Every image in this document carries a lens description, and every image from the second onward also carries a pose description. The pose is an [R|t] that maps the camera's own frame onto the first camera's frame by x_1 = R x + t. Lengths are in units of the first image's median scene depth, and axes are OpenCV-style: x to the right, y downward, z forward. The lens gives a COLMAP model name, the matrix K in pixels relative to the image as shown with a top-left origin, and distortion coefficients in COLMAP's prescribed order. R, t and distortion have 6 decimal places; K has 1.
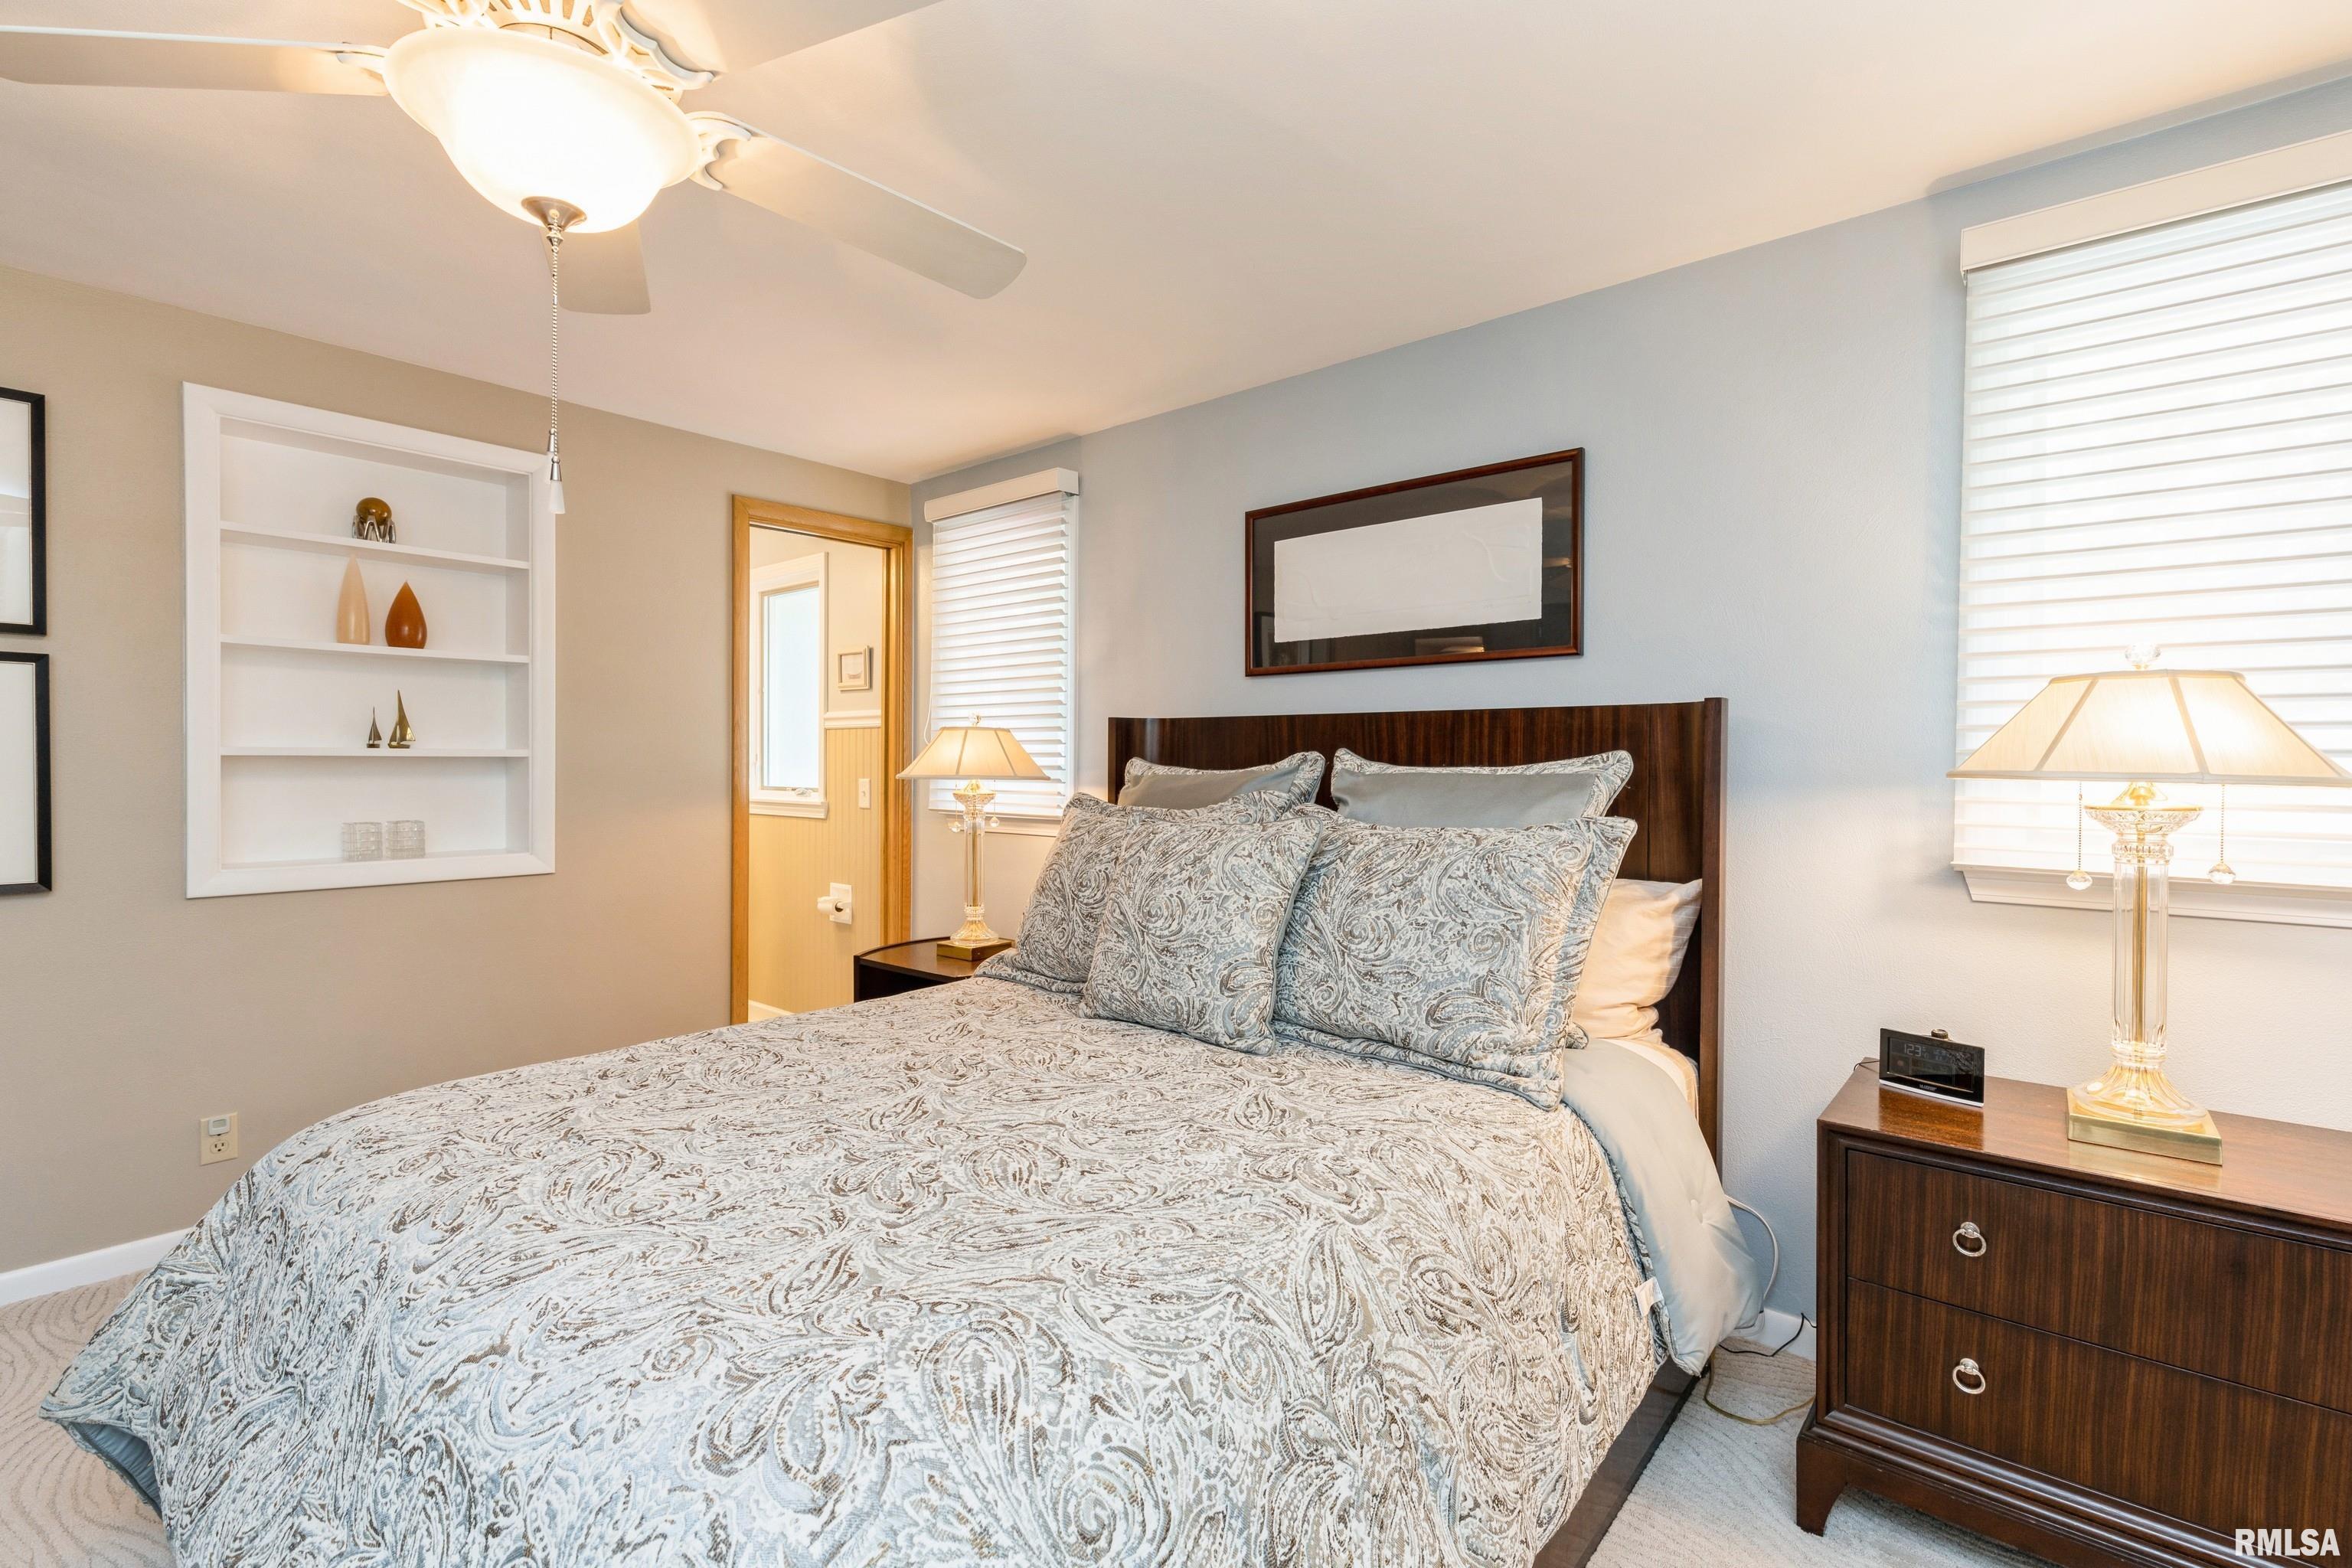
lens RADIAL K [[1058.8, 0, 1177.7], [0, 1058.8, 765.6], [0, 0, 1]] dist [0.005124, -0.001085]
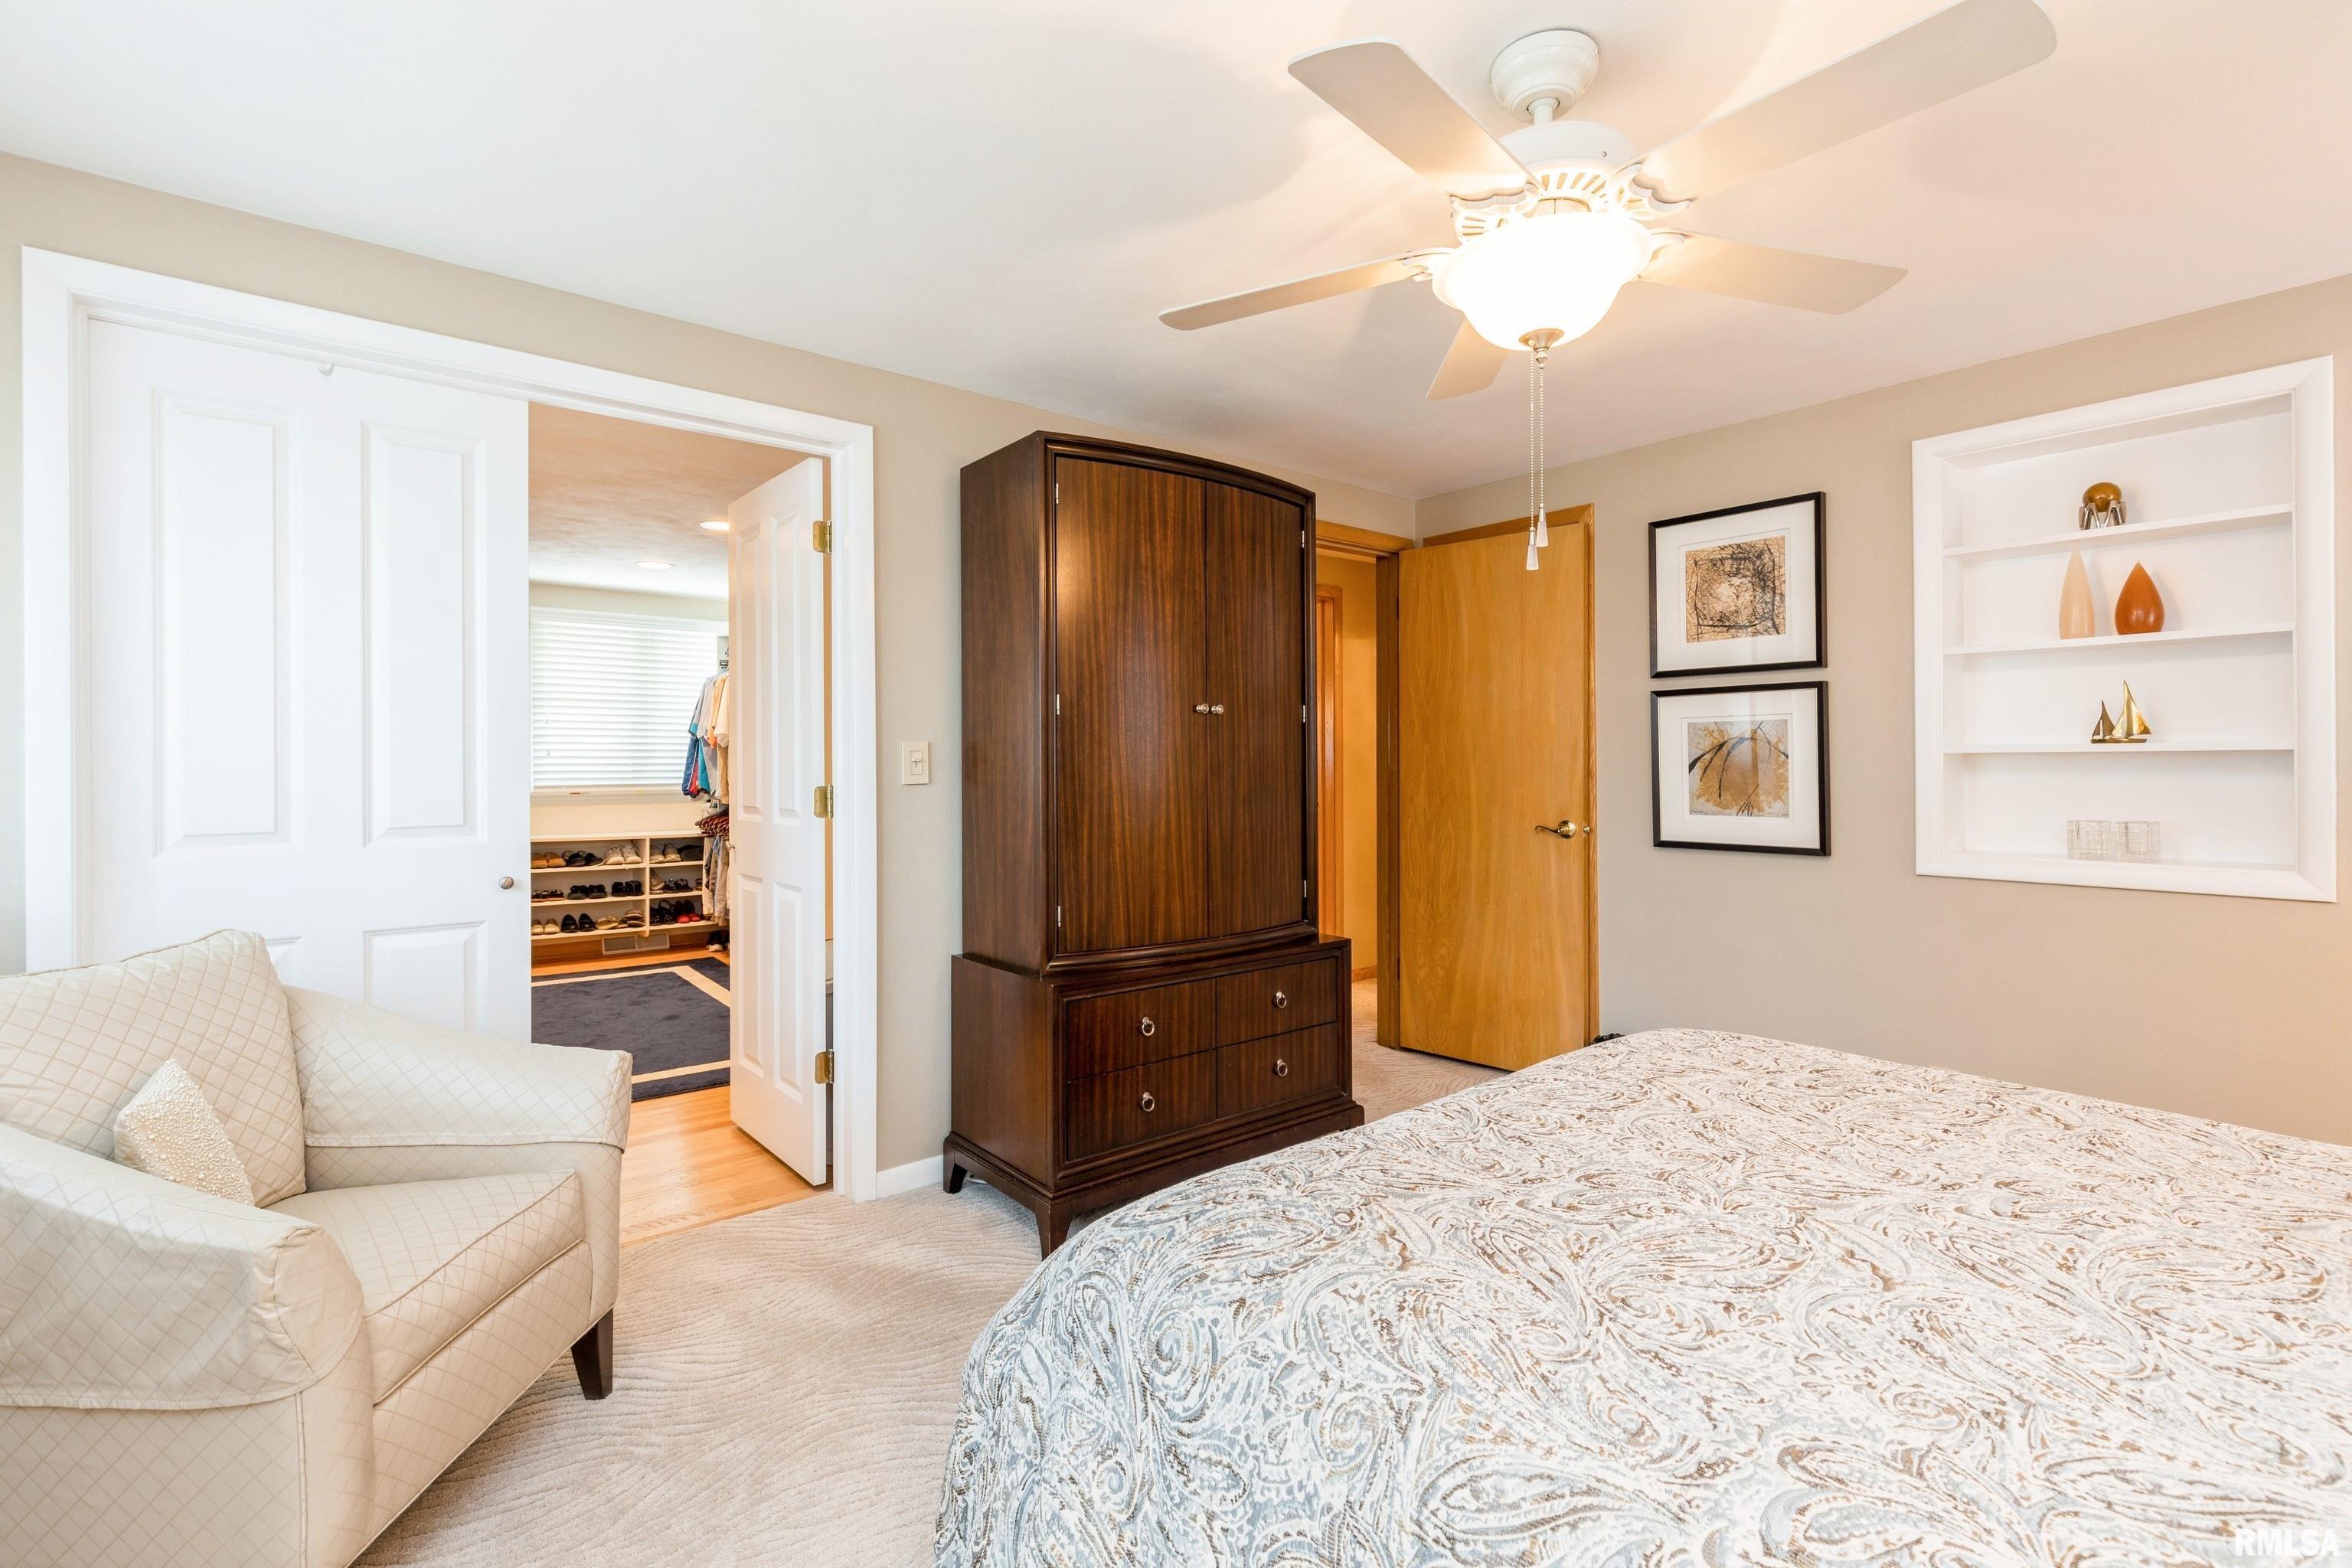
lens RADIAL K [[1058.8, 0, 1183.8], [0, 1058.8, 772.8], [0, 0, 1]] dist [0.005124, -0.001085]
pose [[-0.180005, 0.007057, -0.983640, 0.652567], [0.003998, 0.999971, 0.006443, 0.000704], [0.983657, -0.002773, -0.180028, 0.687944]]
